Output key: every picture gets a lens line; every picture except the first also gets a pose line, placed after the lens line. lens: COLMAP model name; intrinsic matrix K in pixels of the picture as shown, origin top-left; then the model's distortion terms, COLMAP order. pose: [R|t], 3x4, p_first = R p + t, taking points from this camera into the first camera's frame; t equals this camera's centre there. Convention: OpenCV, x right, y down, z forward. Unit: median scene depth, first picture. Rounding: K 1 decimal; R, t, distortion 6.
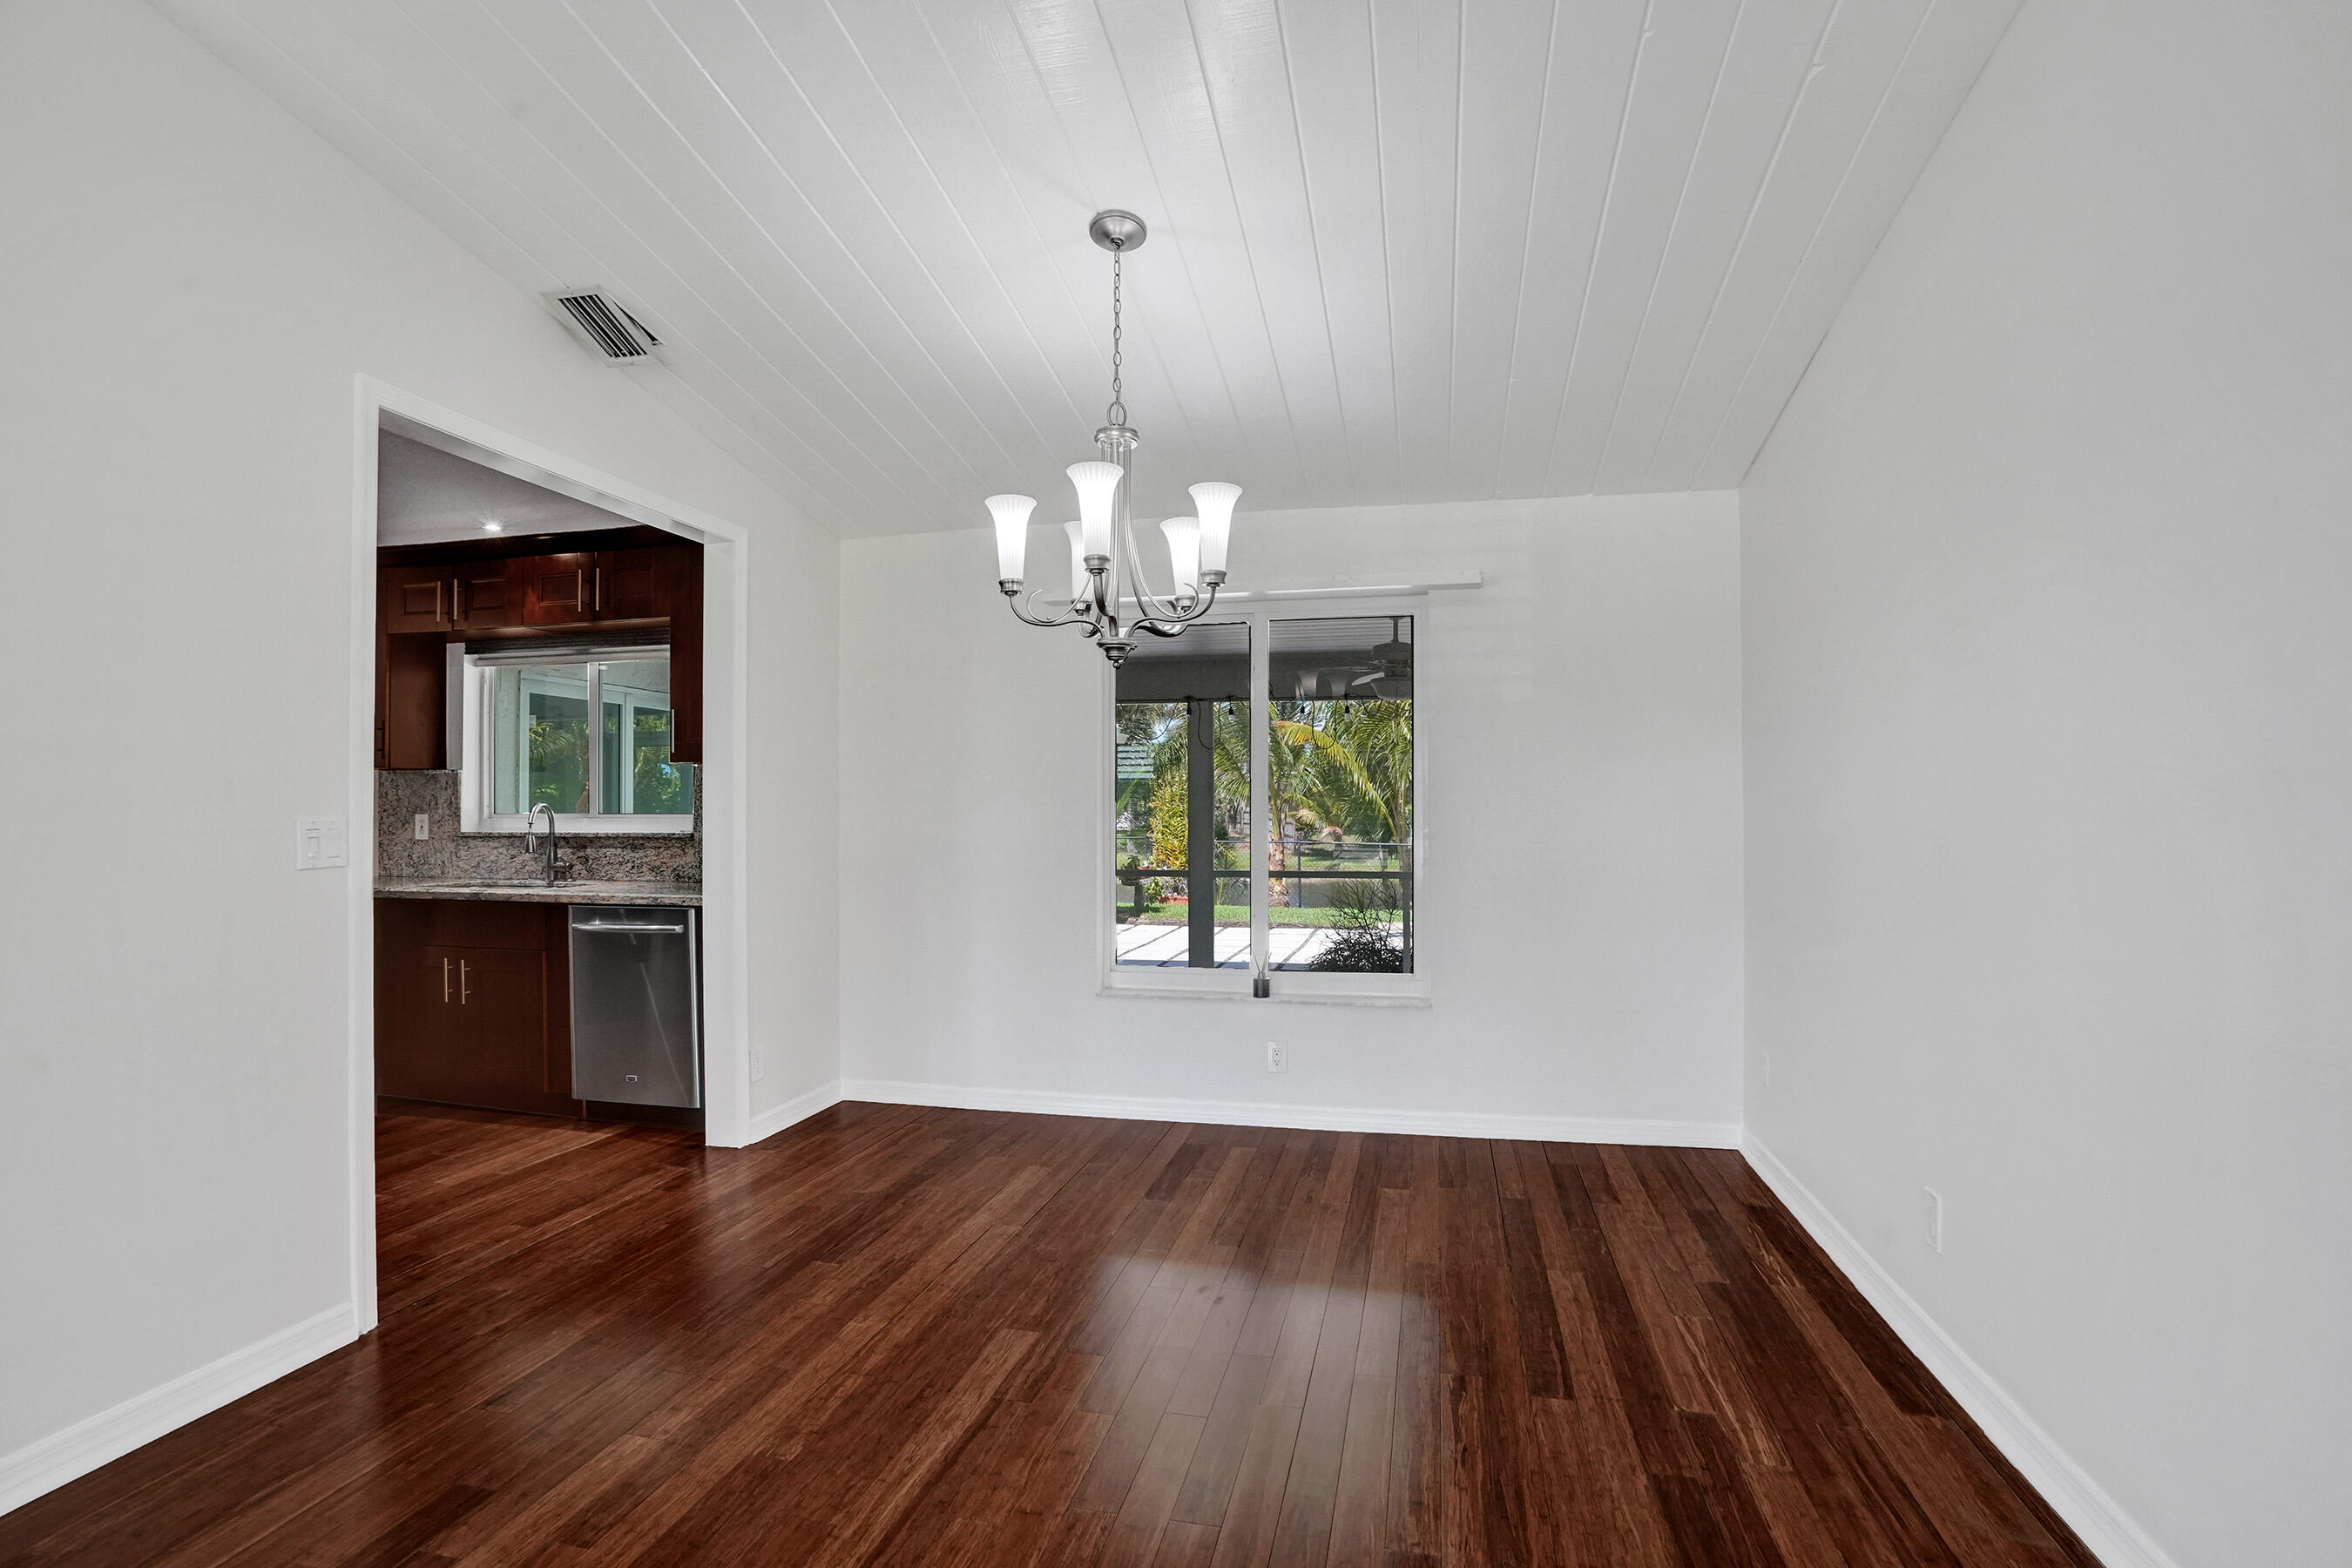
lens RADIAL K [[1112.2, 0, 1185.7], [0, 1112.2, 800.3], [0, 0, 1]] dist [-0.067783, 0.028904]
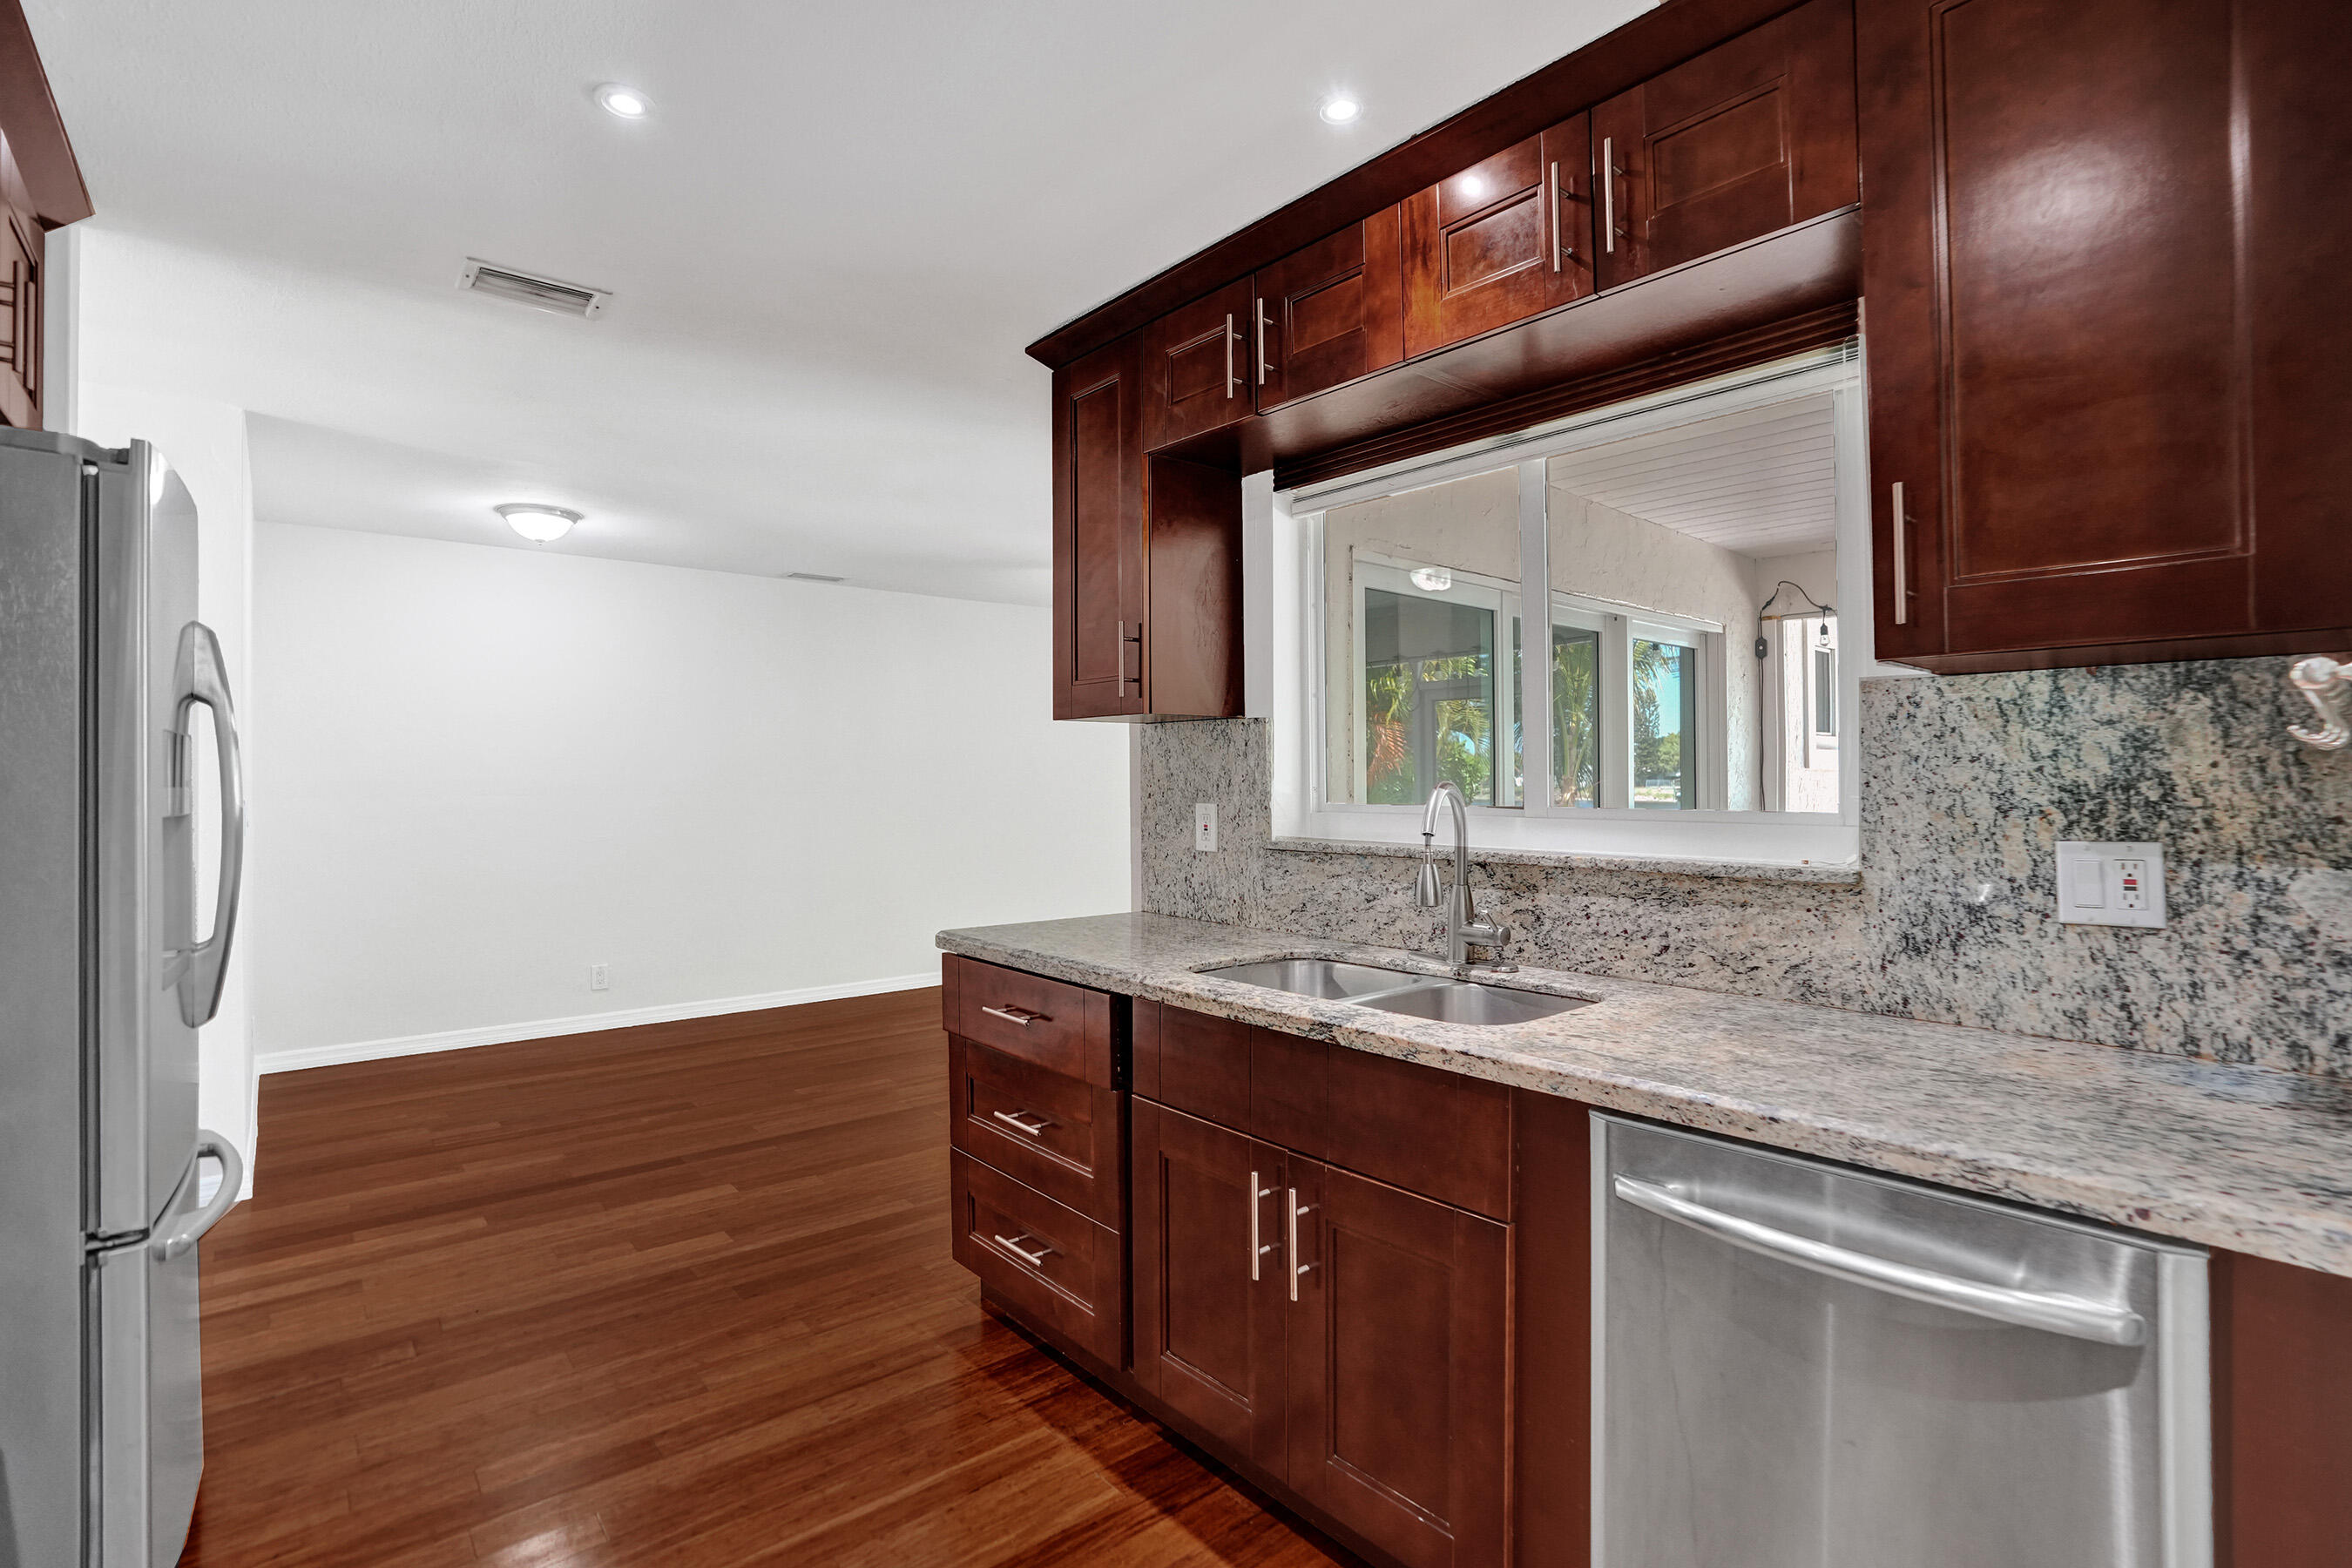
lens RADIAL K [[1100.4, 0, 1177.0], [0, 1100.4, 779.6], [0, 0, 1]] dist [-0.060332, 0.028037]
pose [[0.798957, -0.001248, -0.601387, -0.406935], [0.010020, 0.999887, 0.011237, -0.005490], [0.601304, -0.015004, 0.798879, 0.581331]]
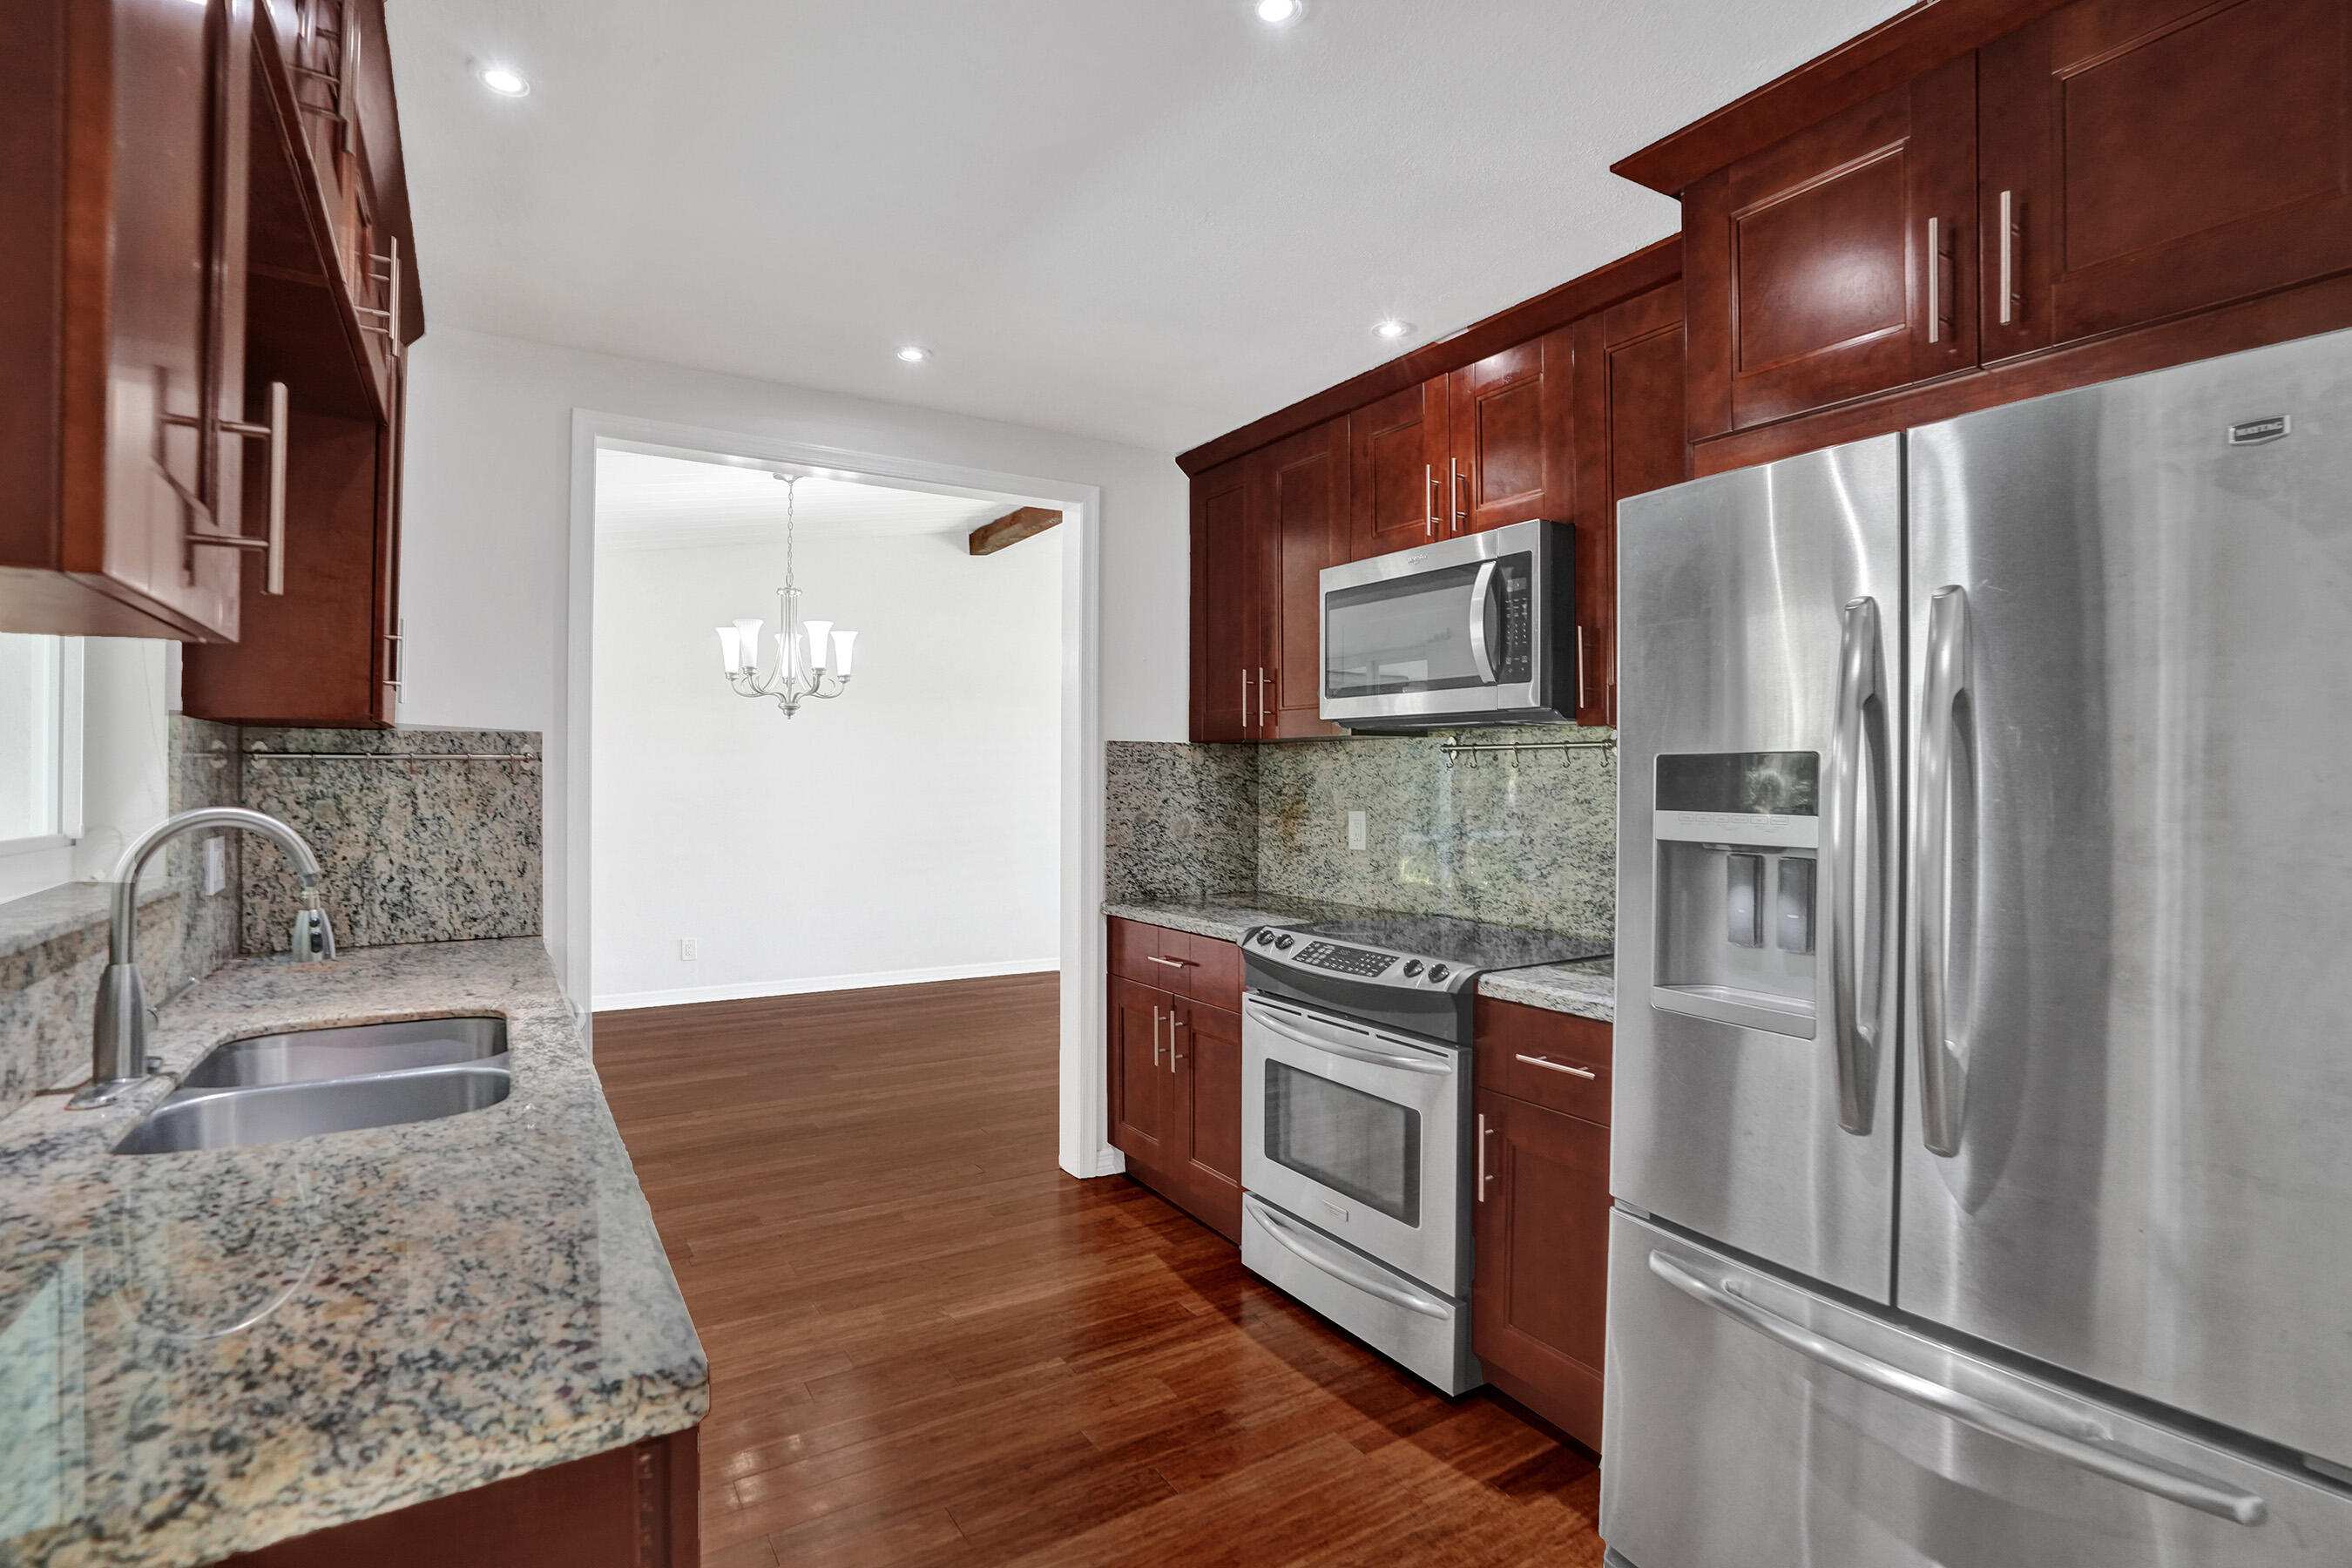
lens RADIAL K [[1112.0, 0, 1169.9], [0, 1112.0, 775.5], [0, 0, 1]] dist [-0.078928, 0.035546]
pose [[-0.707235, 0.002156, 0.706976, -0.972168], [-0.008642, 0.999894, -0.011694, -0.007106], [-0.706926, -0.014380, -0.707141, 0.996566]]
